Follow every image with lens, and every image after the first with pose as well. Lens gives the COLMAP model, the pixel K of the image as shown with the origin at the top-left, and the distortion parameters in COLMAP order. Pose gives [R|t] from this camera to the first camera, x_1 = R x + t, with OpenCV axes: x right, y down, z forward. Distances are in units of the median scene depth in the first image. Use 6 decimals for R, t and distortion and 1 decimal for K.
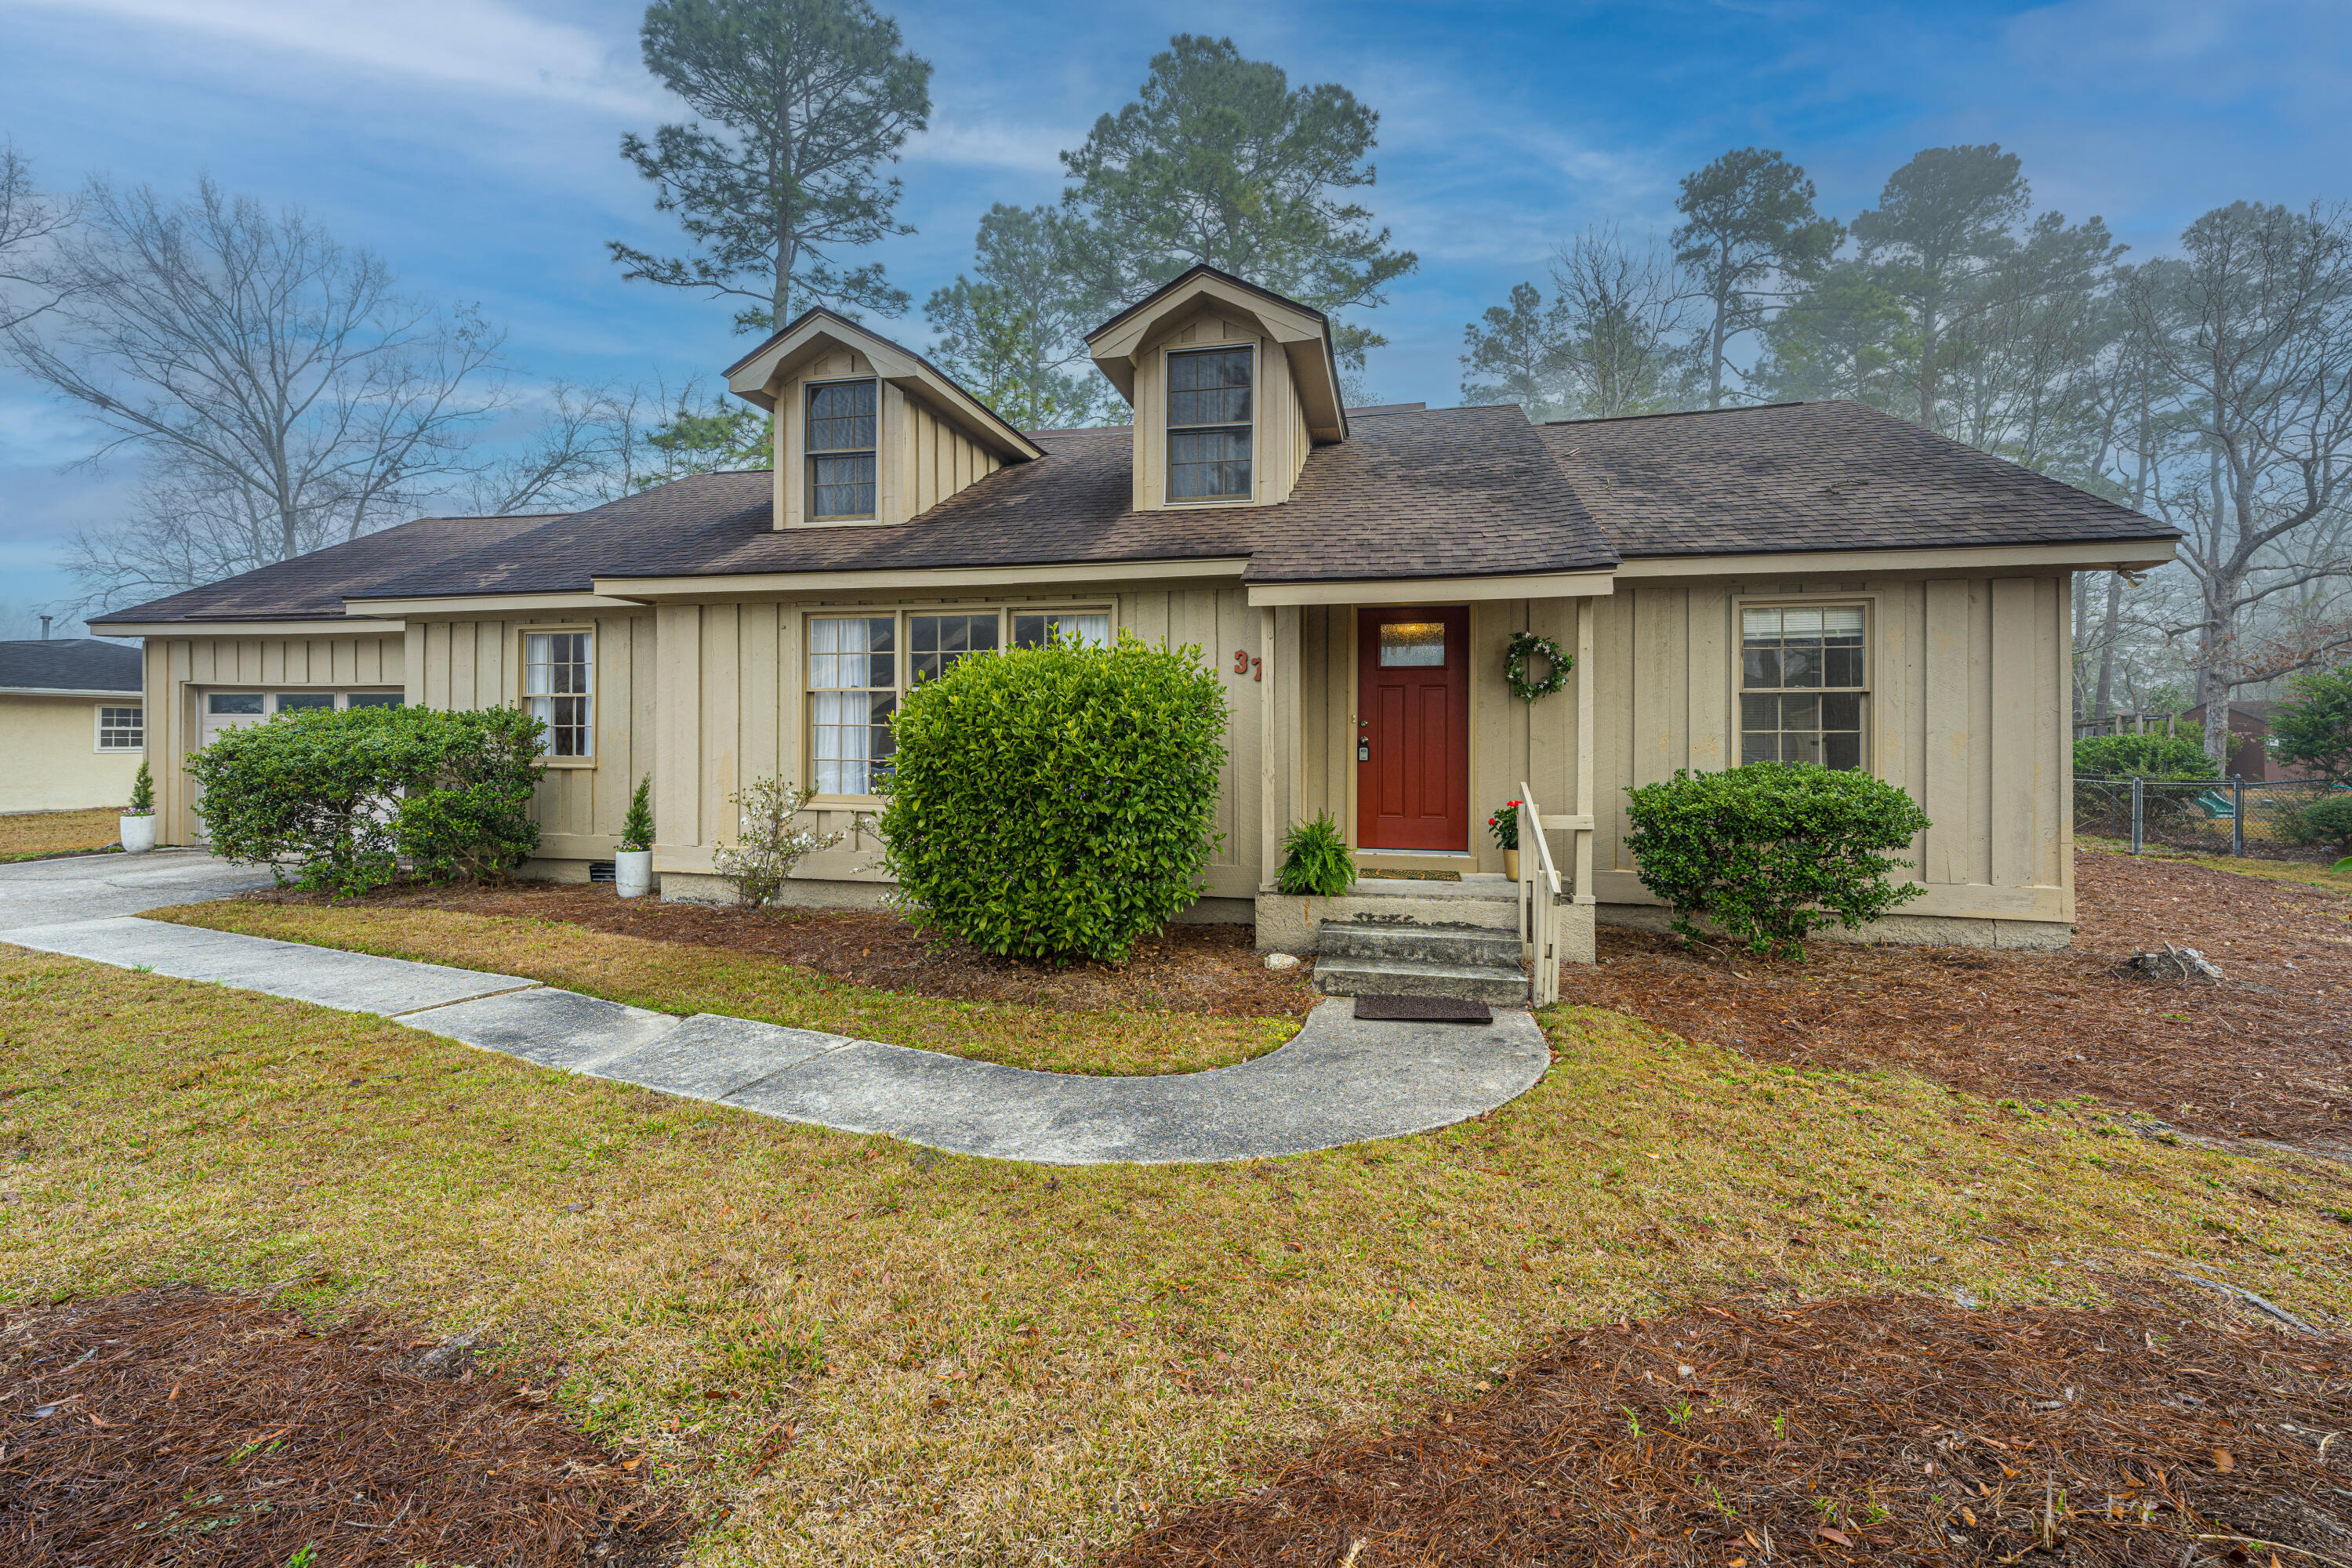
lens RADIAL K [[956.0, 0, 1189.2], [0, 956.0, 737.3], [0, 0, 1]] dist [0.001083, -0.000320]
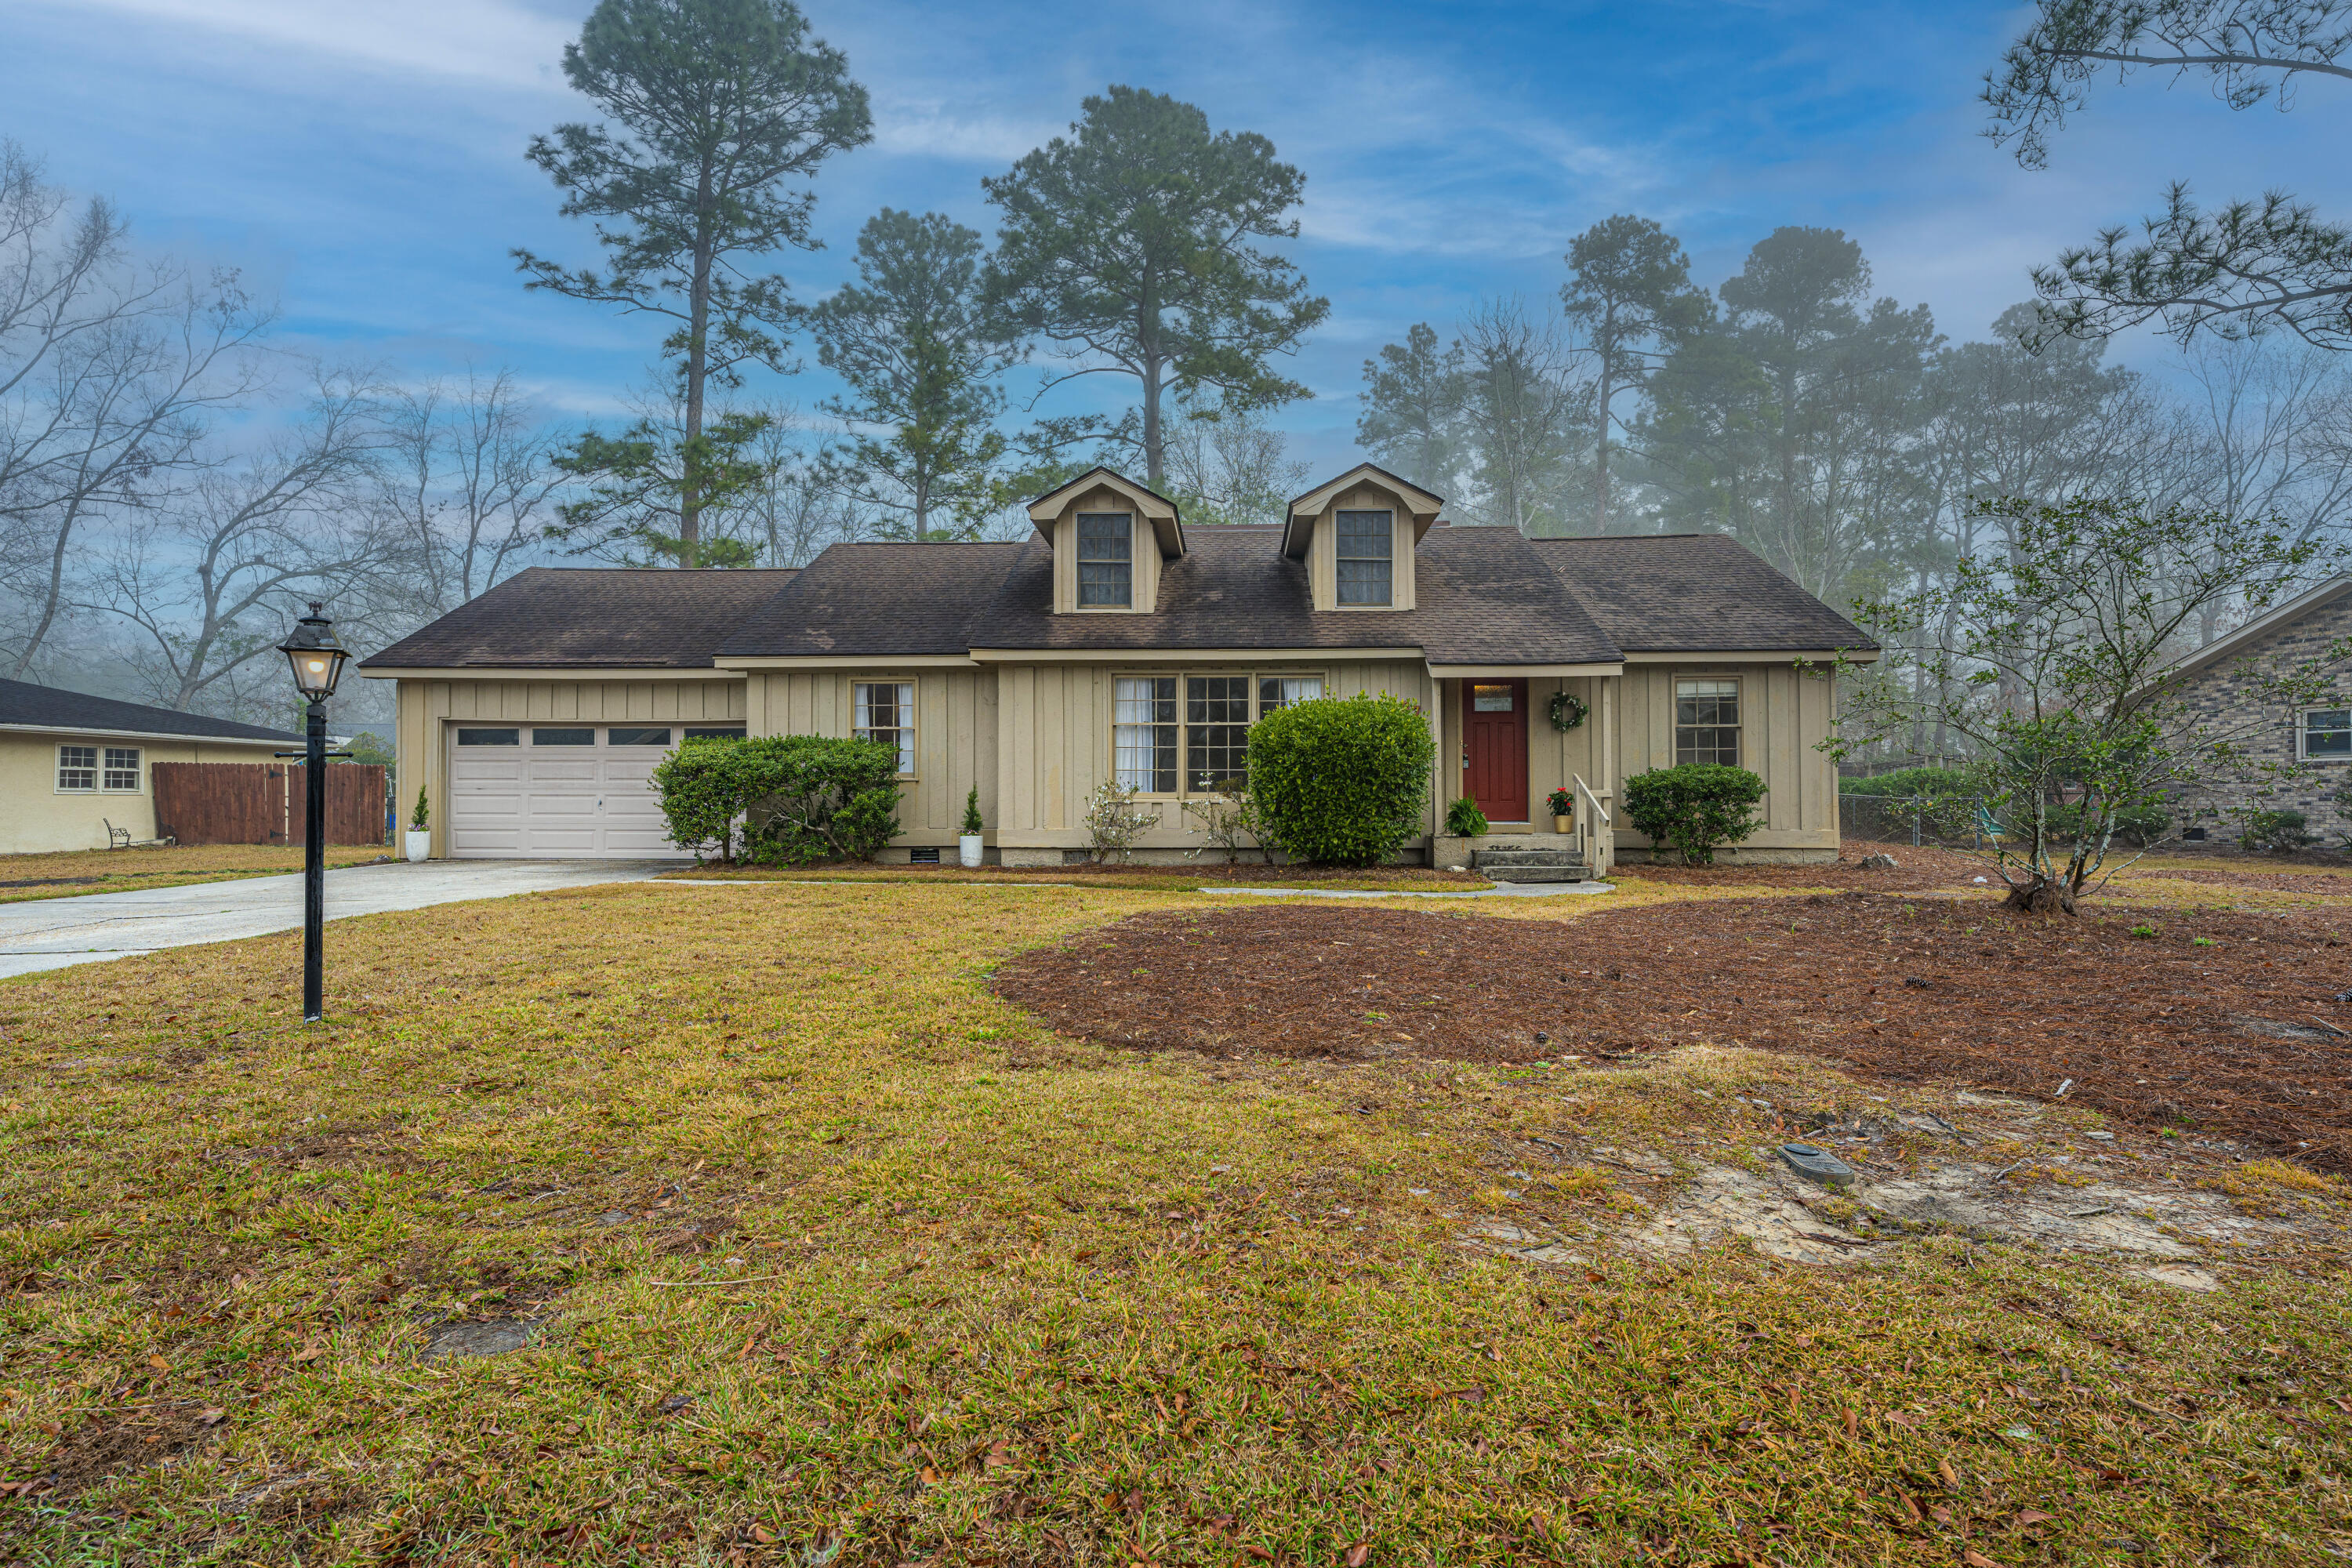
lens RADIAL K [[1209.9, 0, 1175.5], [0, 1209.9, 781.3], [0, 0, 1]] dist [0.002144, -0.001613]
pose [[0.983944, -0.004152, 0.178427, -0.215778], [0.006832, 0.999873, -0.014407, 0.023308], [-0.178345, 0.015394, 0.983848, -0.304864]]
